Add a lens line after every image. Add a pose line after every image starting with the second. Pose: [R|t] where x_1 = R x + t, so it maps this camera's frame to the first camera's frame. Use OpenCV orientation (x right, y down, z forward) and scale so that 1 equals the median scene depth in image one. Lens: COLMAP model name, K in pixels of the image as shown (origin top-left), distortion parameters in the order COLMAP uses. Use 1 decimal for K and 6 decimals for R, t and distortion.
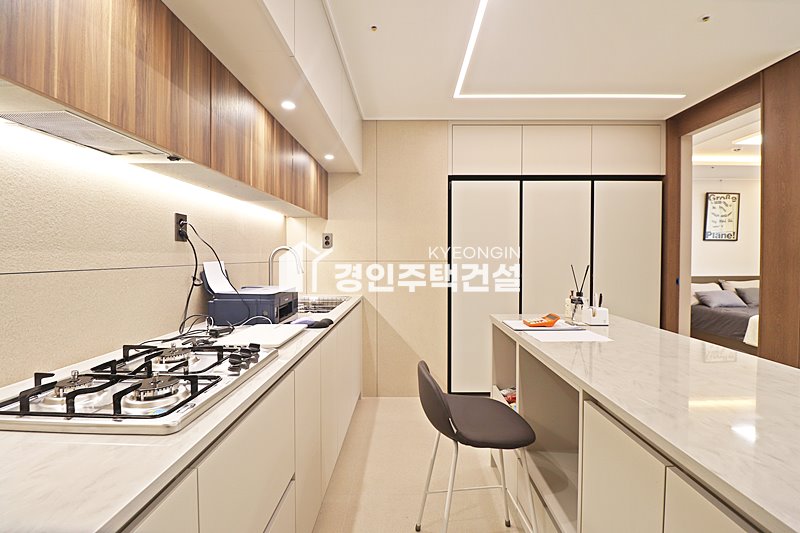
lens RADIAL K [[368.5, 0, 401.1], [0, 368.5, 263.6], [0, 0, 1]] dist [-0.010507, -0.008085]
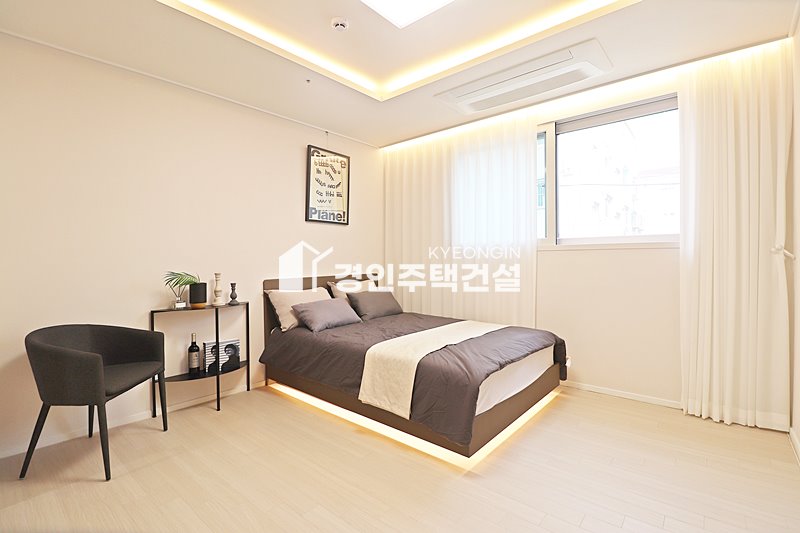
lens RADIAL K [[368.5, 0, 400.8], [0, 368.5, 265.0], [0, 0, 1]] dist [-0.010507, -0.008085]
pose [[0.643094, -0.014373, 0.765652, 0.450960], [0.026984, 0.999628, -0.003899, 0.019848], [-0.765311, 0.023168, 0.643243, 0.471278]]
